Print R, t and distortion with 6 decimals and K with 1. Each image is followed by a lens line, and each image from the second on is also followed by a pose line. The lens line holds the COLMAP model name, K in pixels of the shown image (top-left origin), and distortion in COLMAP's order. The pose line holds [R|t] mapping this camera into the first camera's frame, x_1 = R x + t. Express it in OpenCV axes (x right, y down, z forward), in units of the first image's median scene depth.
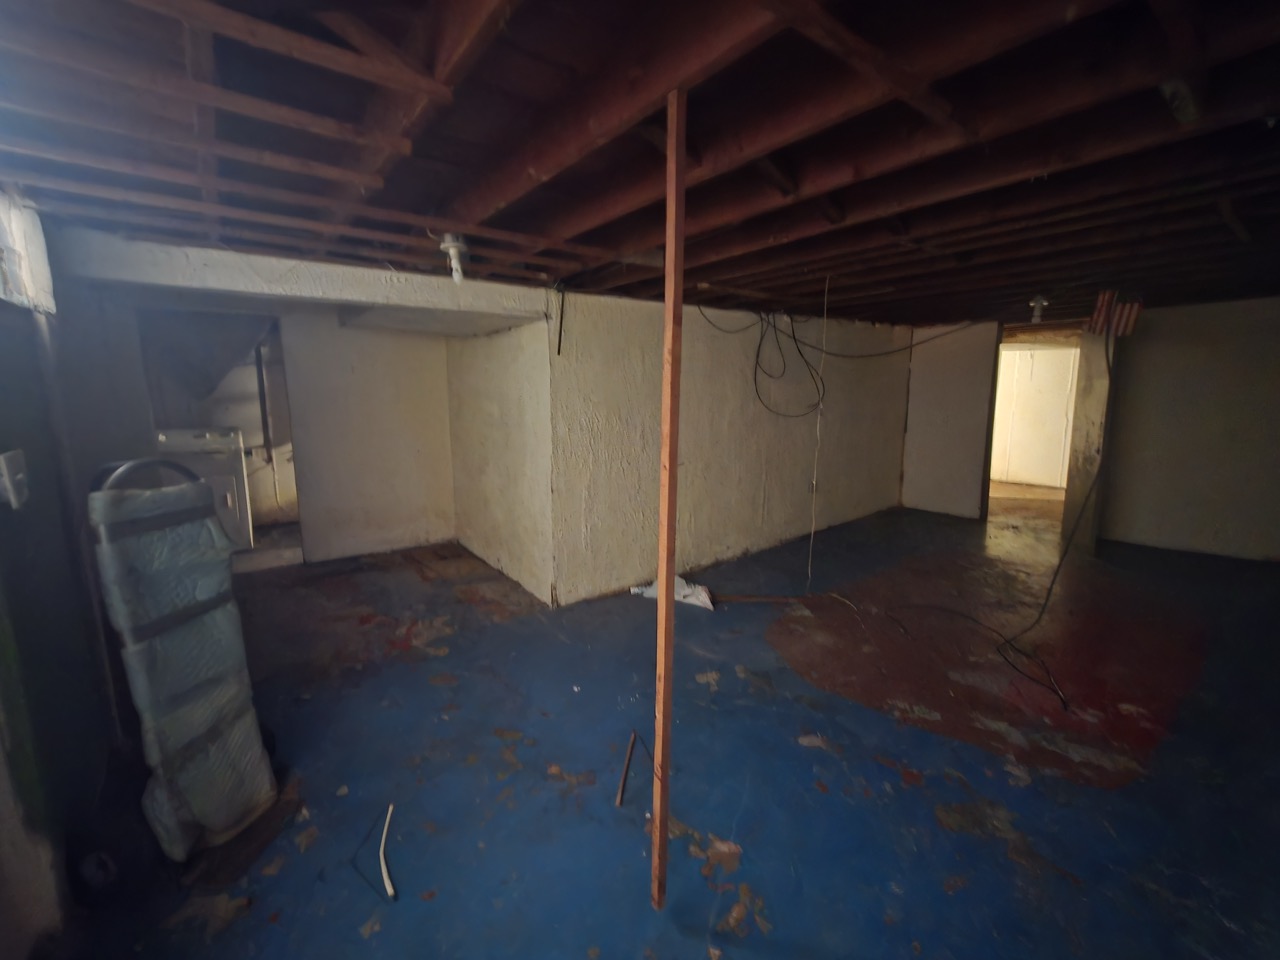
lens RADIAL K [[505.8, 0, 642.1], [0, 505.8, 459.7], [0, 0, 1]] dist [0.007839, -0.000390]
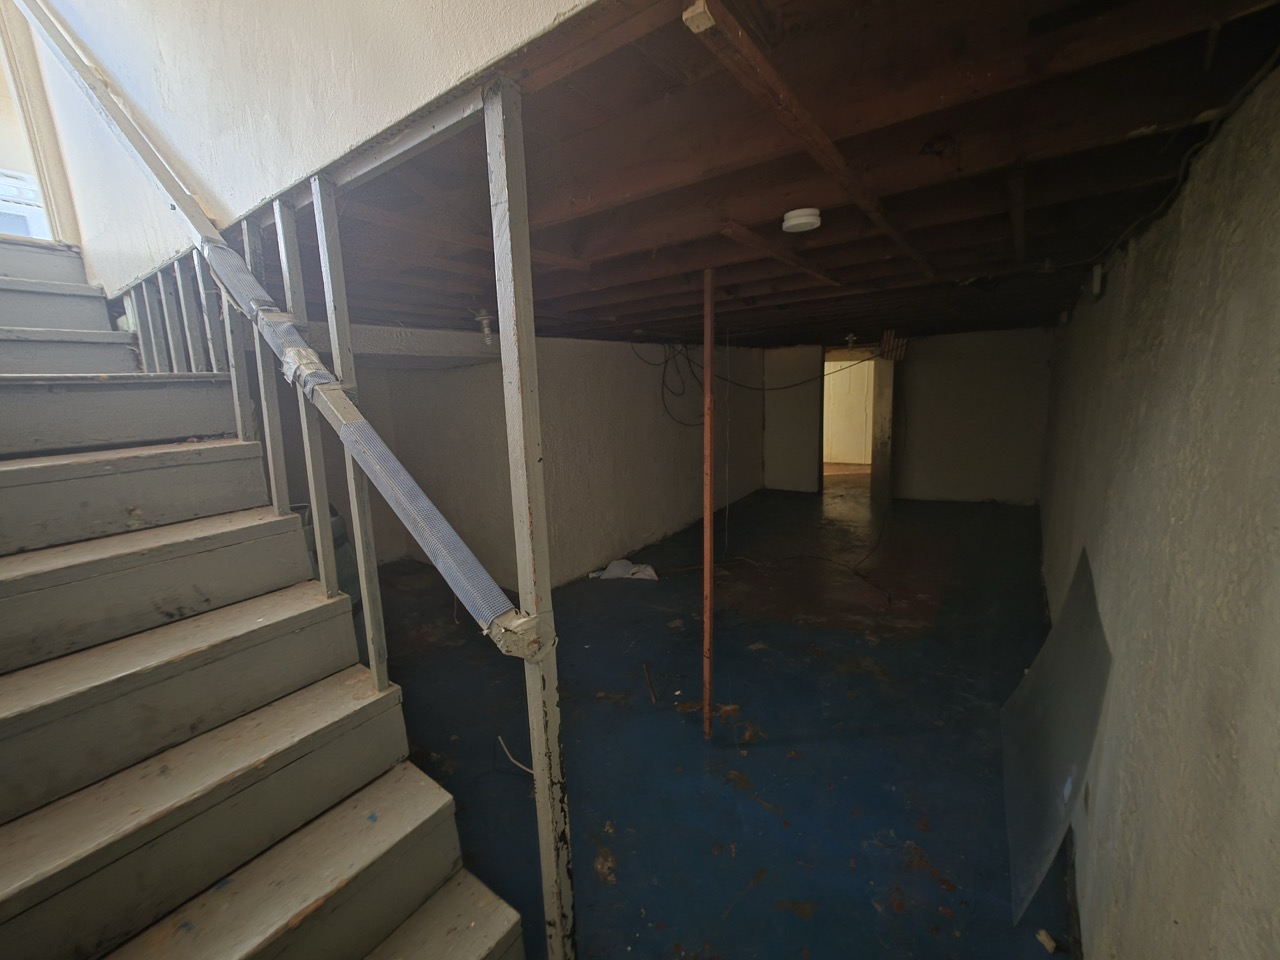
lens RADIAL K [[505.8, 0, 642.1], [0, 505.8, 459.7], [0, 0, 1]] dist [0.007839, -0.000390]
pose [[0.955282, -0.073856, 0.286323, -0.198949], [0.074228, 0.997195, 0.009569, -0.020213], [-0.286227, 0.012112, 0.958085, -0.183607]]
